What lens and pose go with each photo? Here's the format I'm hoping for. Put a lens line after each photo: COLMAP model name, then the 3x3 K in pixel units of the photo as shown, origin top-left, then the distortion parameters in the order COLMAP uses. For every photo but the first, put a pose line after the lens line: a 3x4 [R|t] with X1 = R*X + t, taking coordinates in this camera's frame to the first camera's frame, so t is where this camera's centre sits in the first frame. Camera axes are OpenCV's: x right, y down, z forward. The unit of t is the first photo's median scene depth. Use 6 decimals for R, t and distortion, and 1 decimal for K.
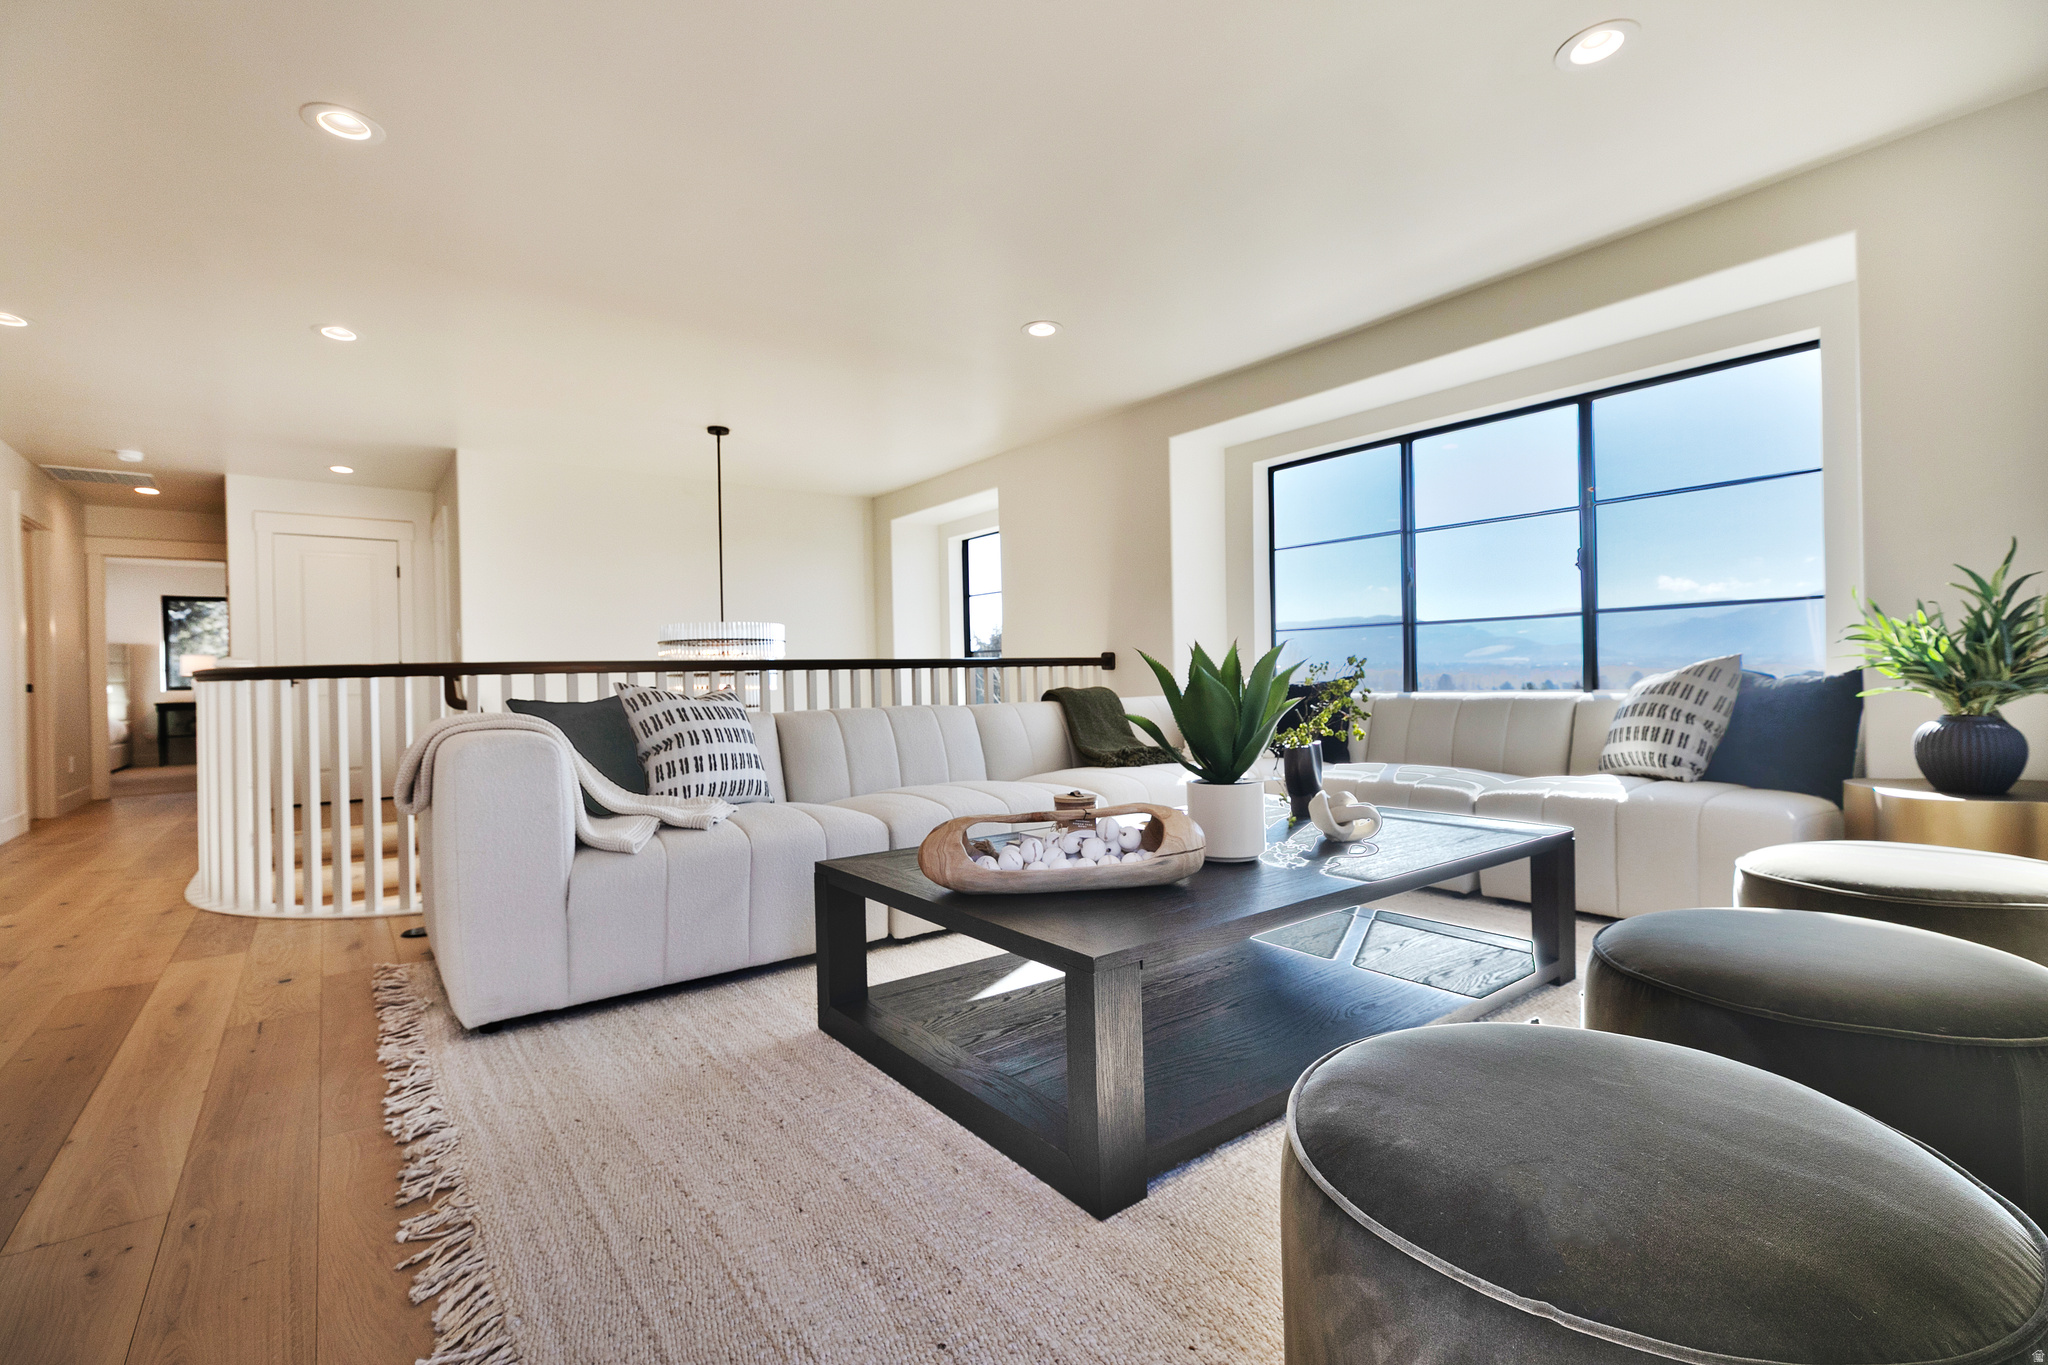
lens RADIAL K [[922.5, 0, 1039.1], [0, 922.5, 682.0], [0, 0, 1]] dist [0.009312, 0.000112]
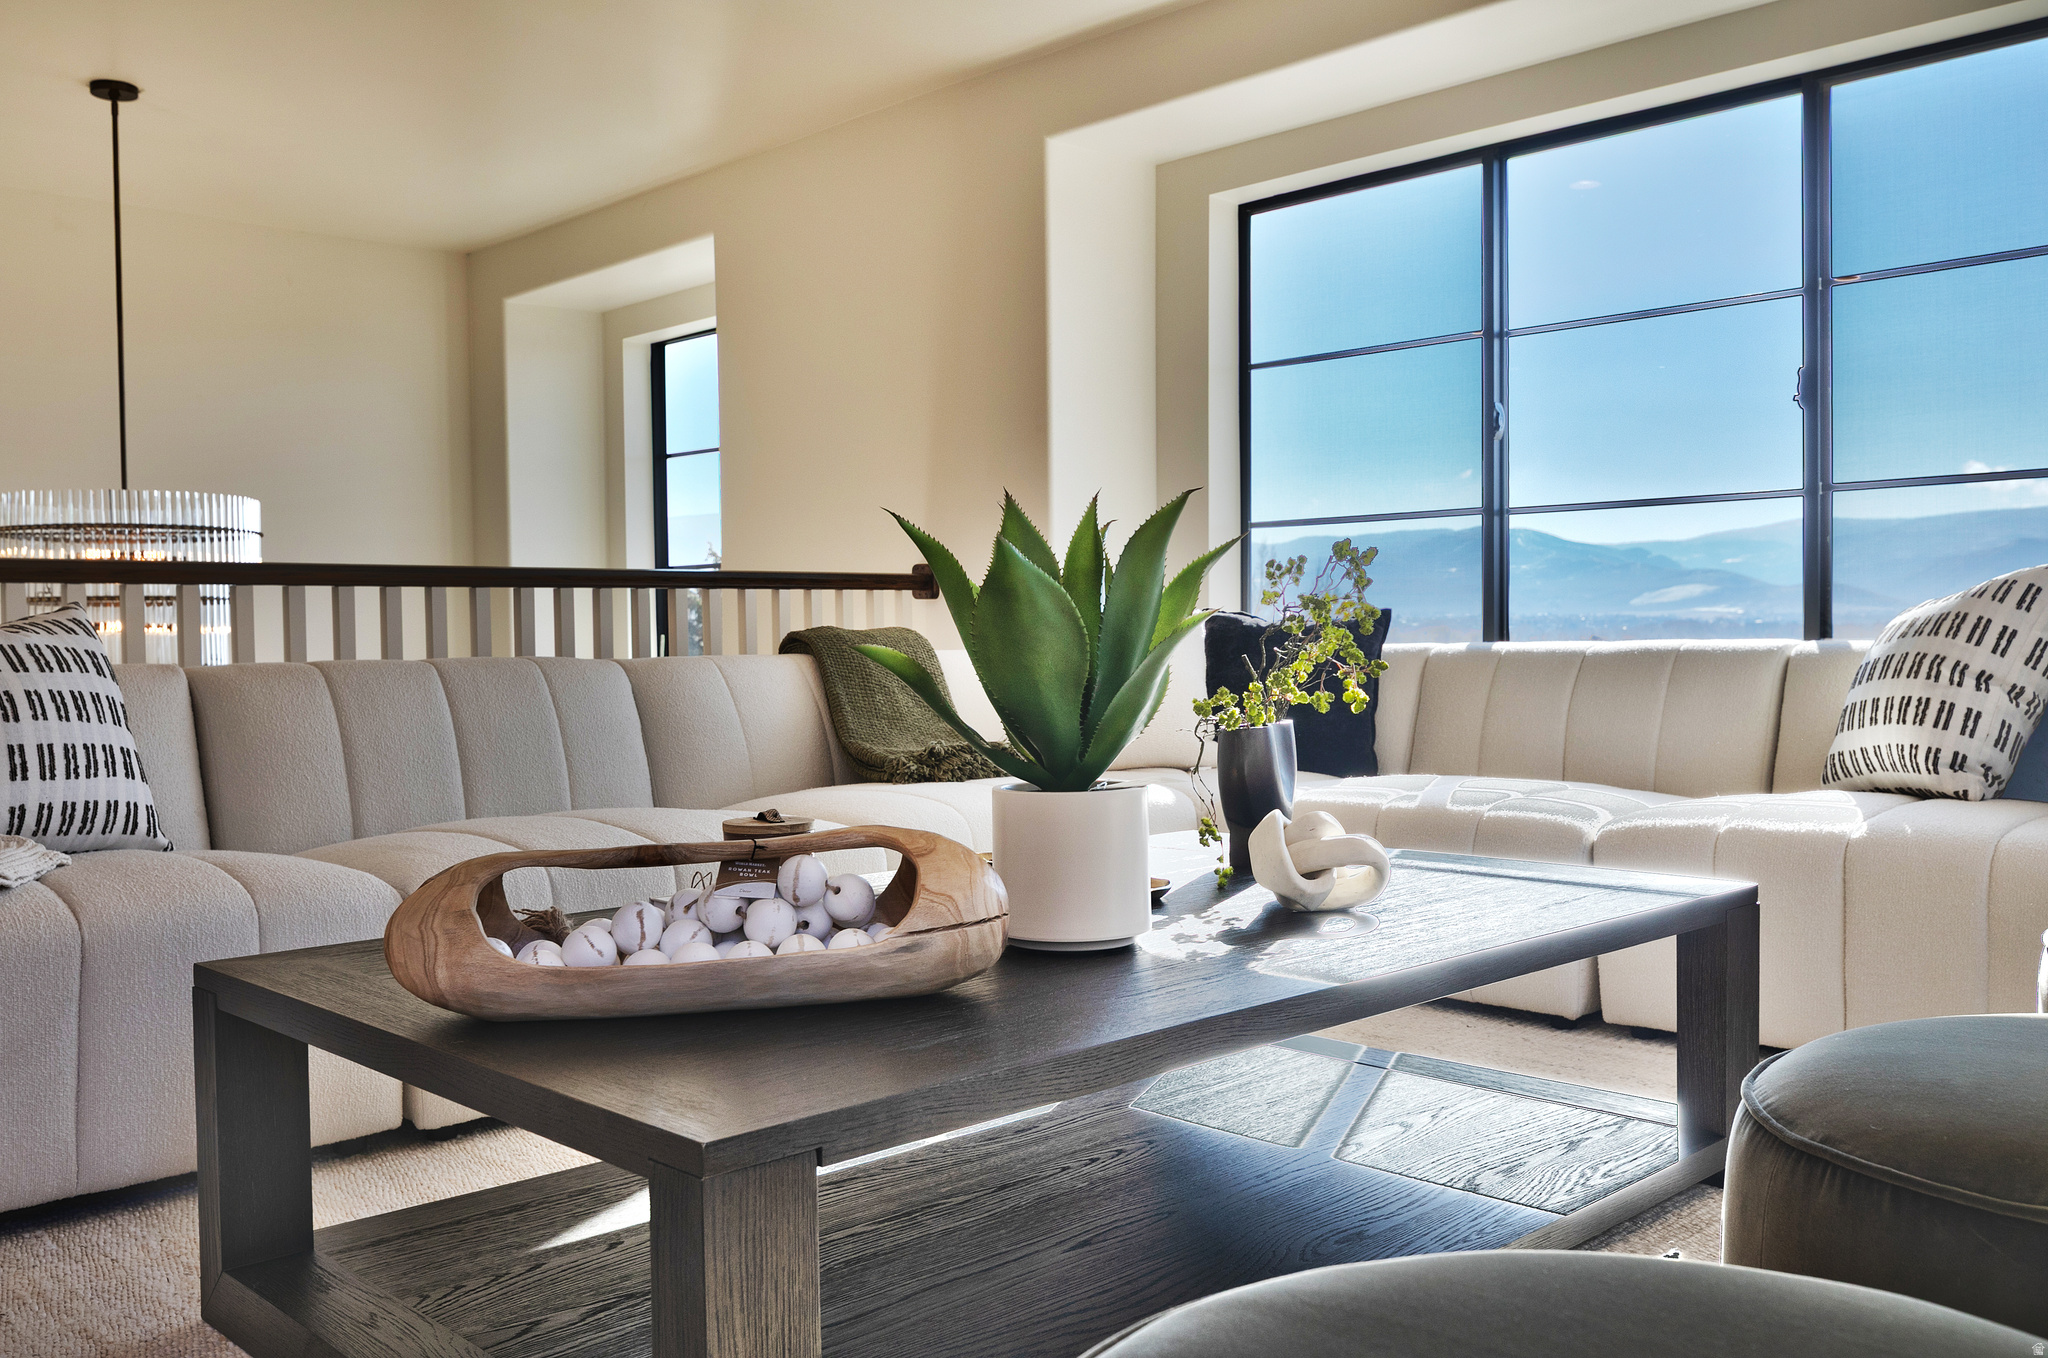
lens RADIAL K [[1762.6, 0, 1039.0], [0, 1762.6, 684.2], [0, 0, 1]] dist [0.005445, 0.006897]
pose [[0.994333, 0.004852, 0.106197, 0.062822], [-0.007028, 0.999773, 0.020123, 0.025577], [-0.106075, -0.020755, 0.994142, 0.058391]]
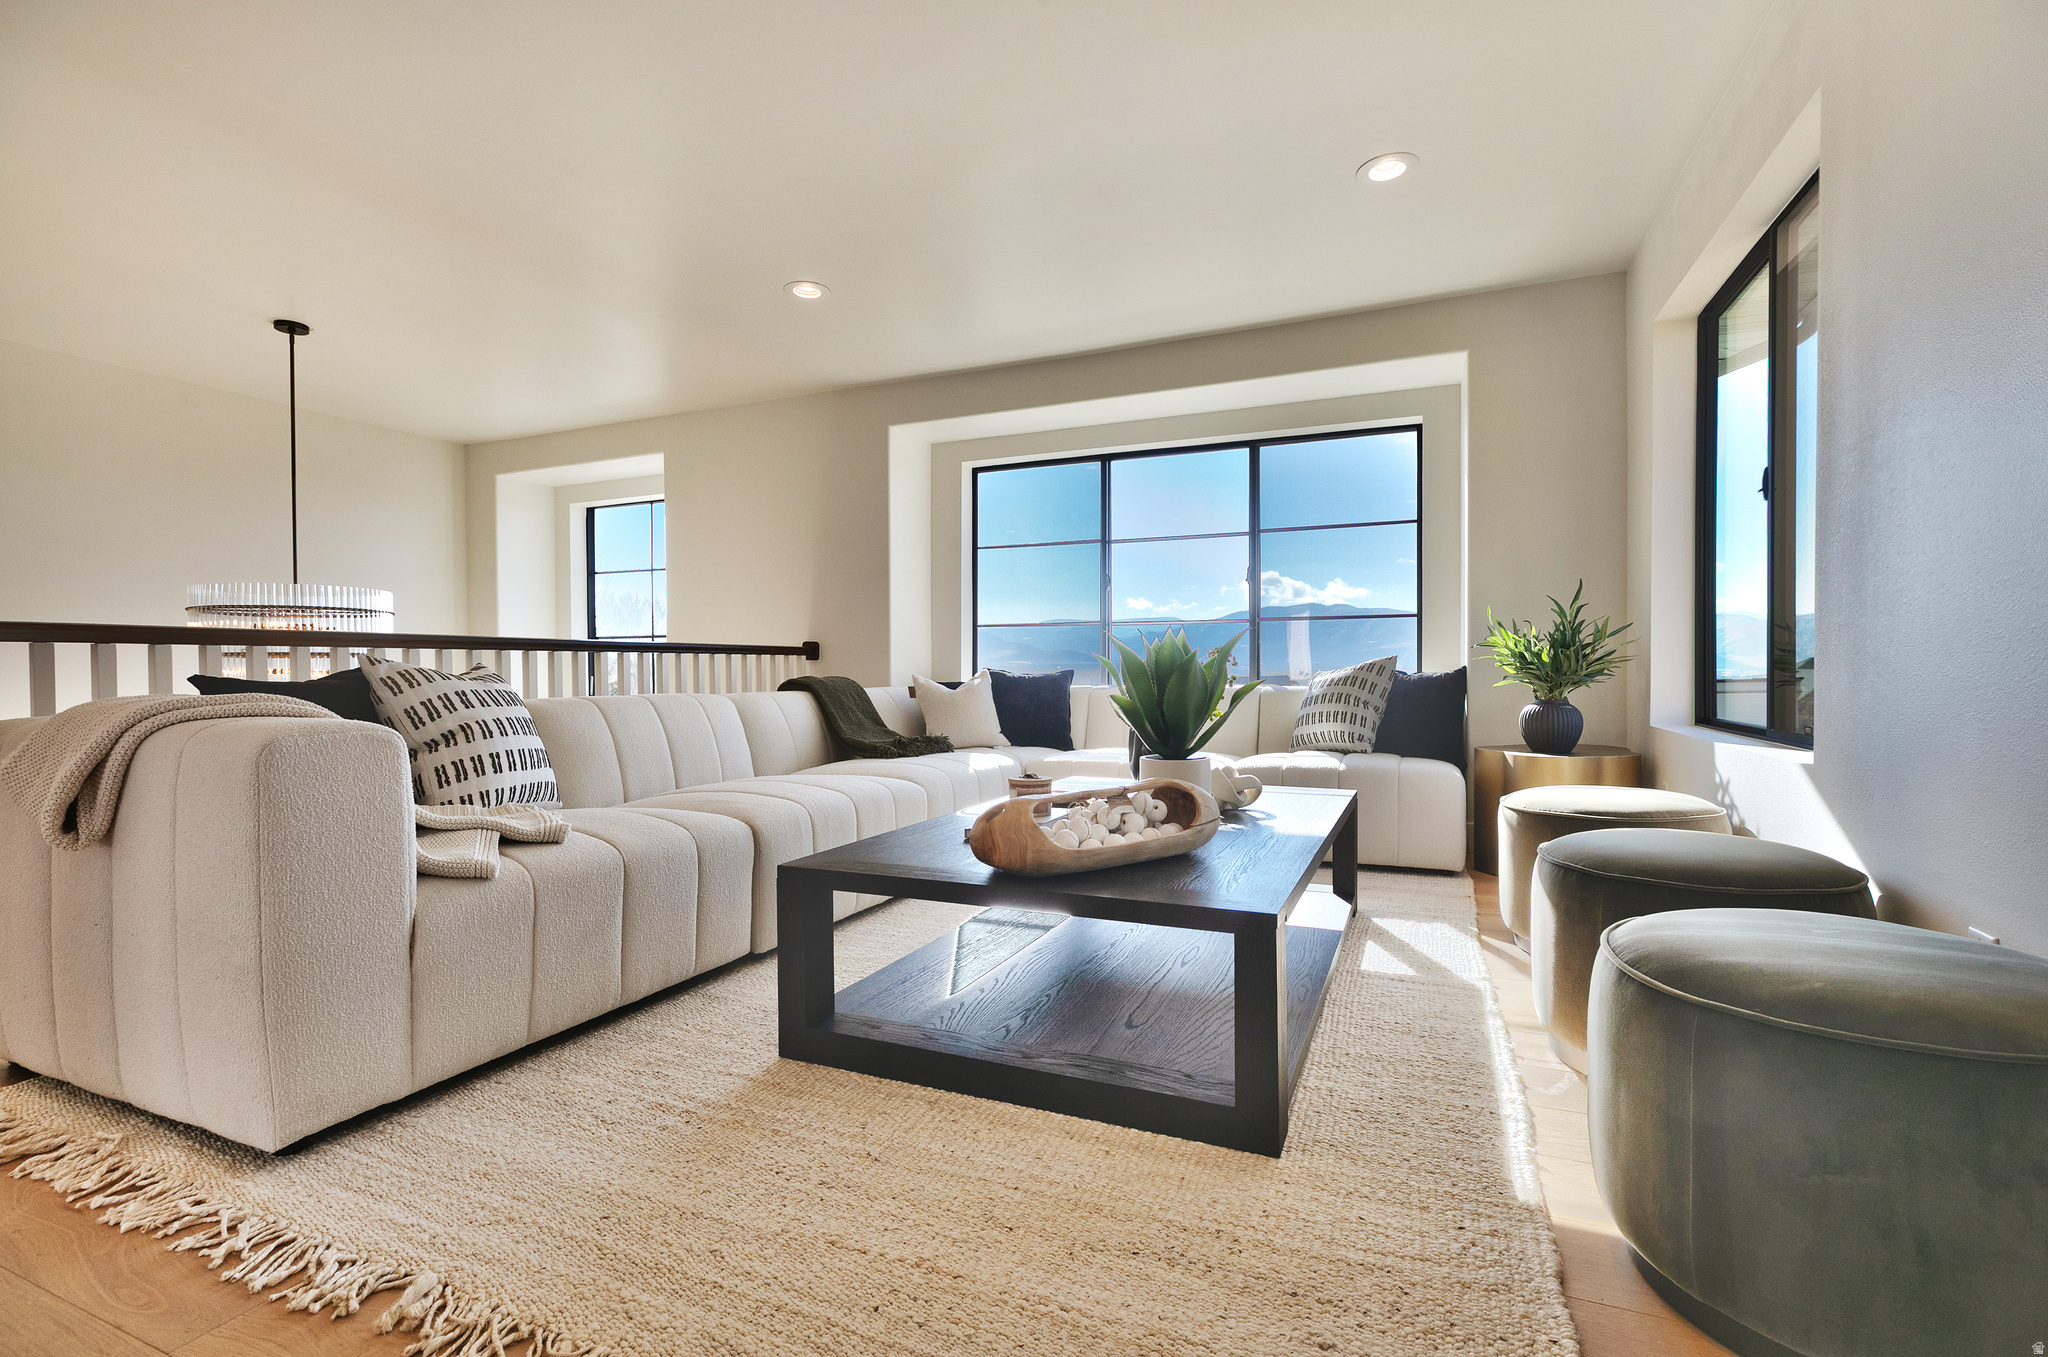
lens RADIAL K [[922.5, 0, 1033.2], [0, 922.5, 696.4], [0, 0, 1]] dist [0.009312, 0.000112]
pose [[0.877012, 0.003341, 0.480456, -0.336366], [-0.010149, 0.999882, 0.011572, 0.018716], [-0.480361, -0.015025, 0.876942, 0.100045]]
